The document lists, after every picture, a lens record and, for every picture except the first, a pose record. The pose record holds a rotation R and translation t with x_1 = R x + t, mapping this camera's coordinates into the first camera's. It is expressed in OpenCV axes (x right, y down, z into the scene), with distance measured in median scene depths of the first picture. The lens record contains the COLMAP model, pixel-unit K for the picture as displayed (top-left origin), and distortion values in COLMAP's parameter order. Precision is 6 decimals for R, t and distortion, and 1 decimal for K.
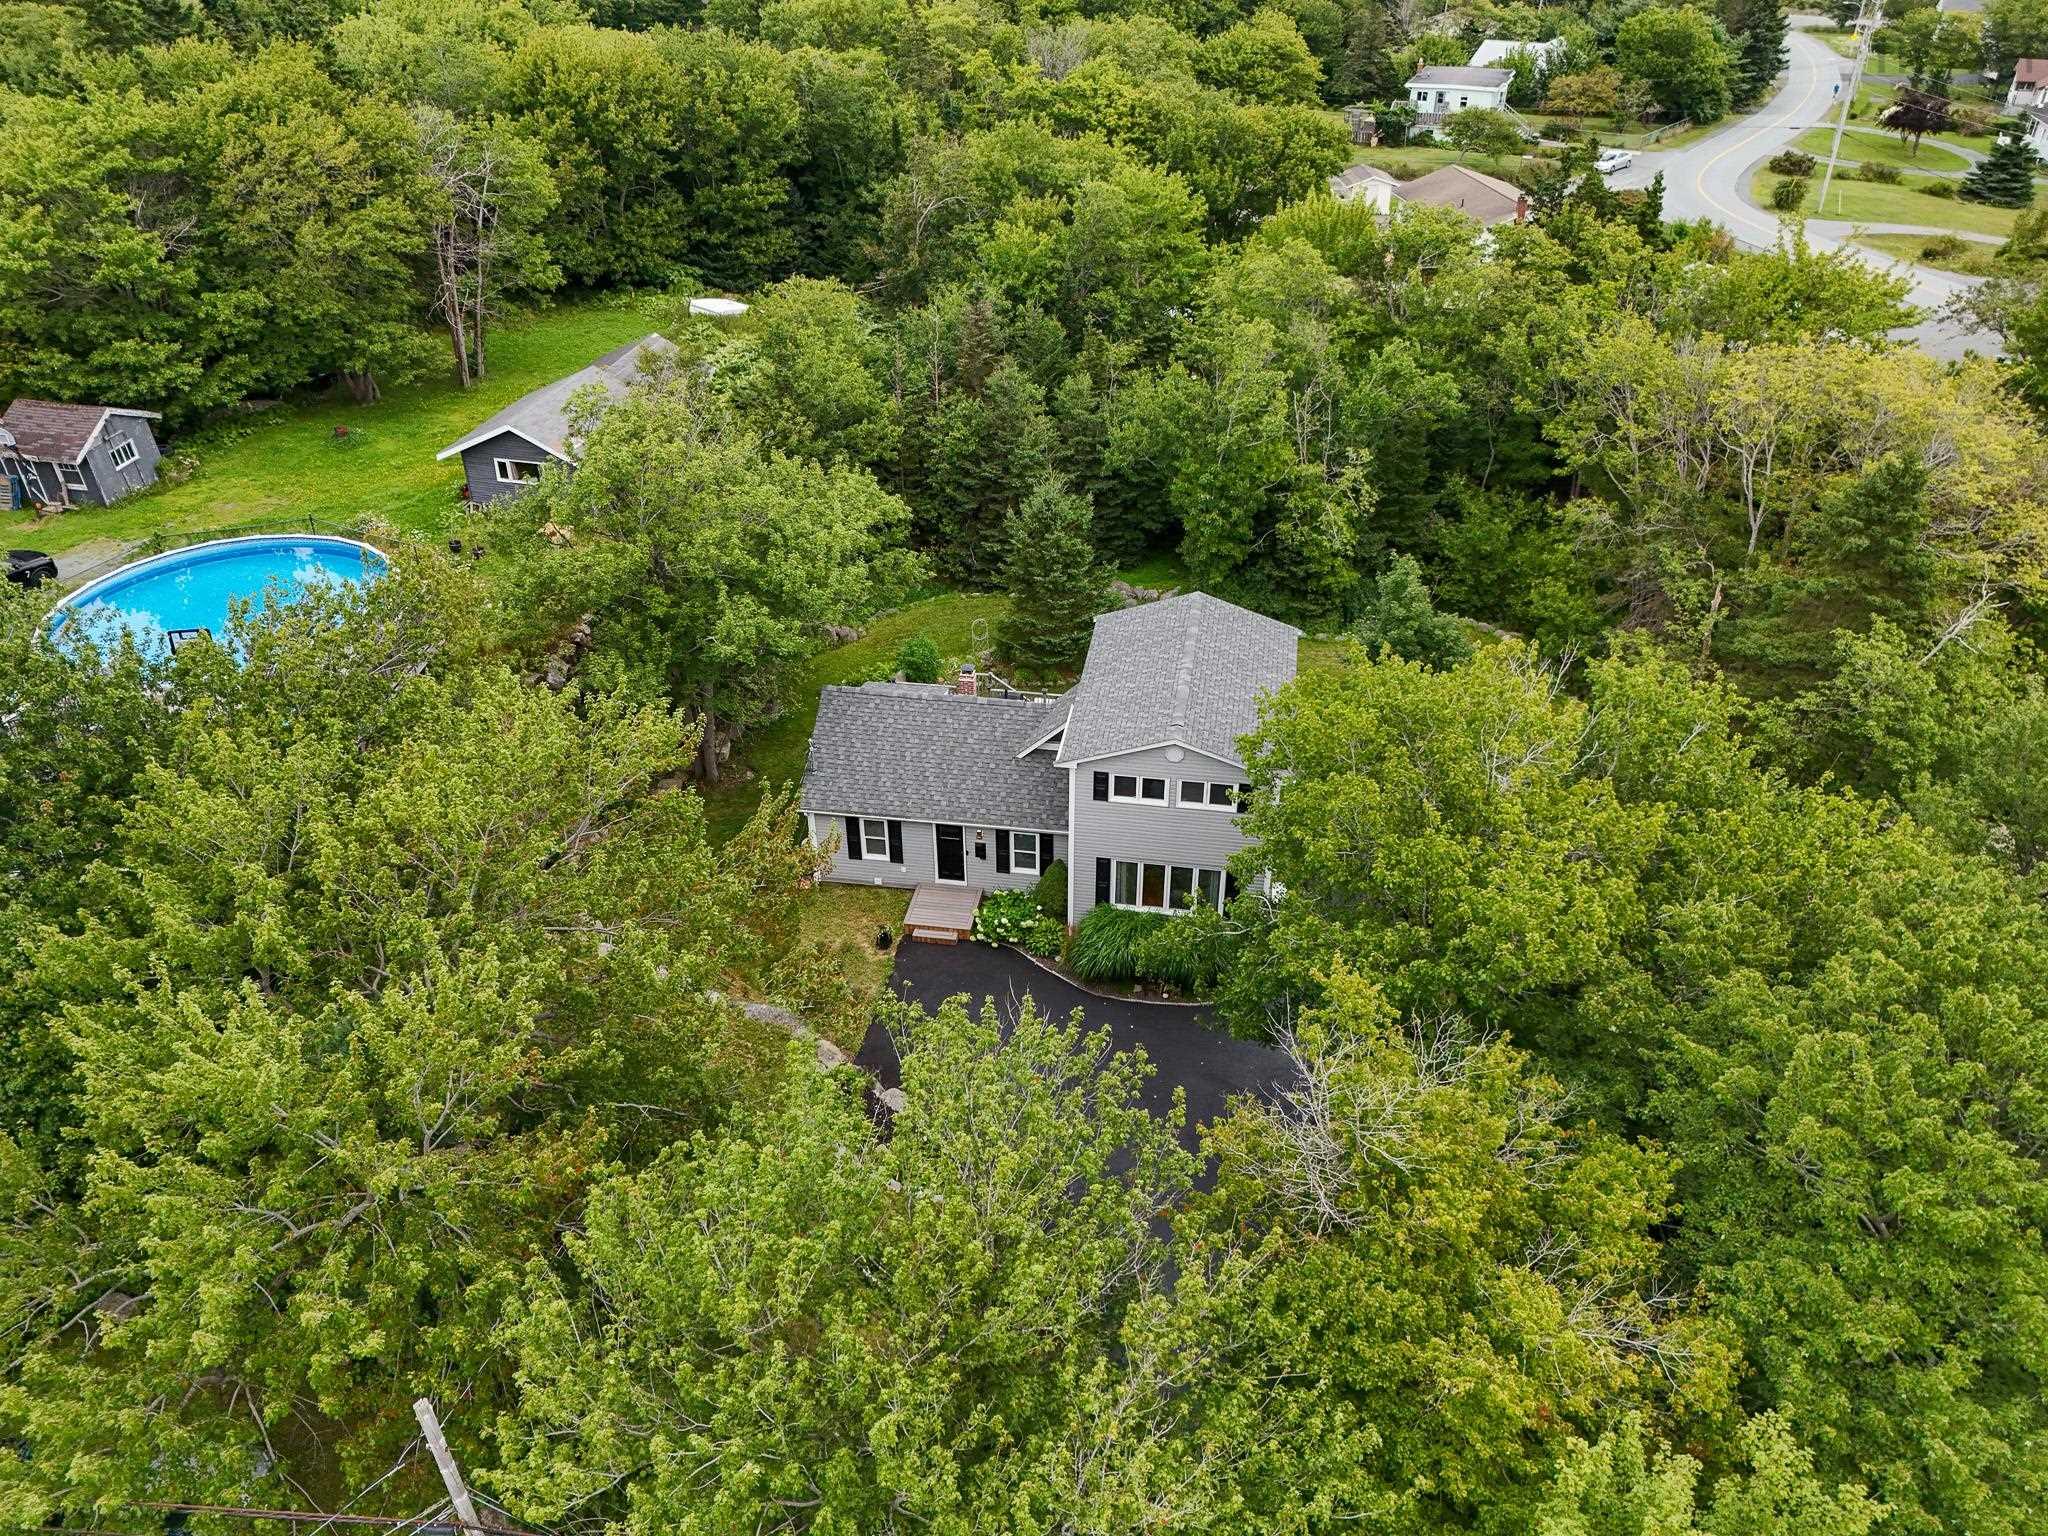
lens RADIAL K [[1490.9, 0, 1026.1], [0, 1490.9, 775.8], [0, 0, 1]] dist [0.067024, -0.049559]
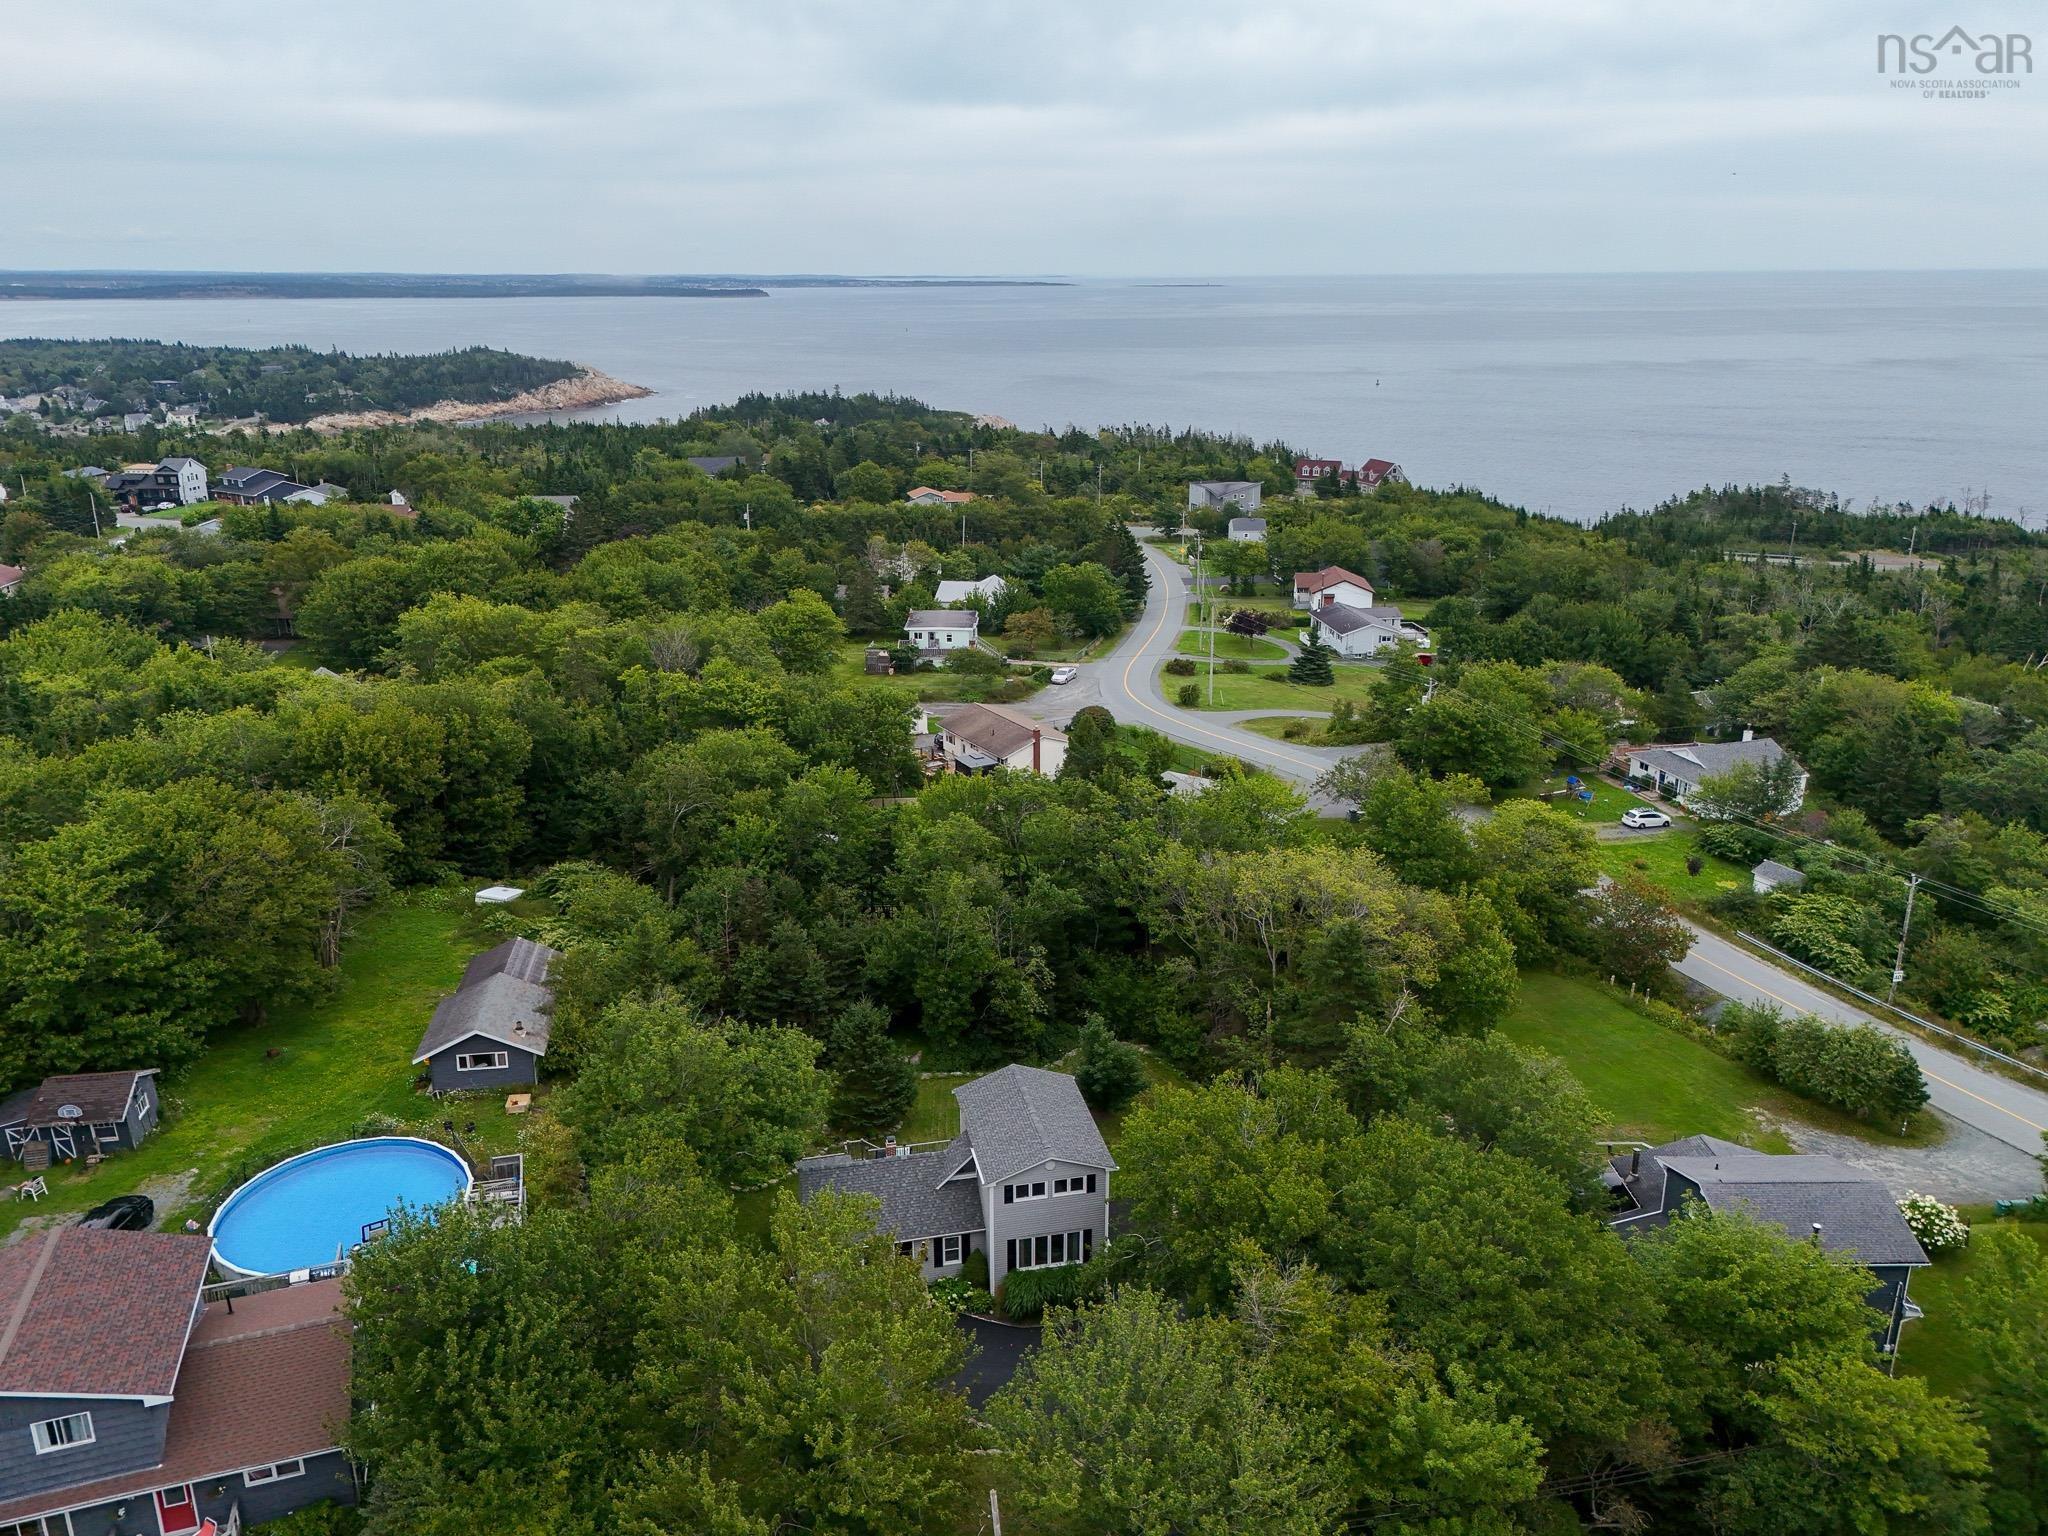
lens RADIAL K [[1490.9, 0, 1027.2], [0, 1490.9, 760.3], [0, 0, 1]] dist [0.067024, -0.049559]
pose [[0.929596, -0.106286, 0.352923, -0.308366], [0.200853, 0.948936, -0.243265, -0.027231], [-0.309045, 0.297024, 0.903475, -0.442319]]
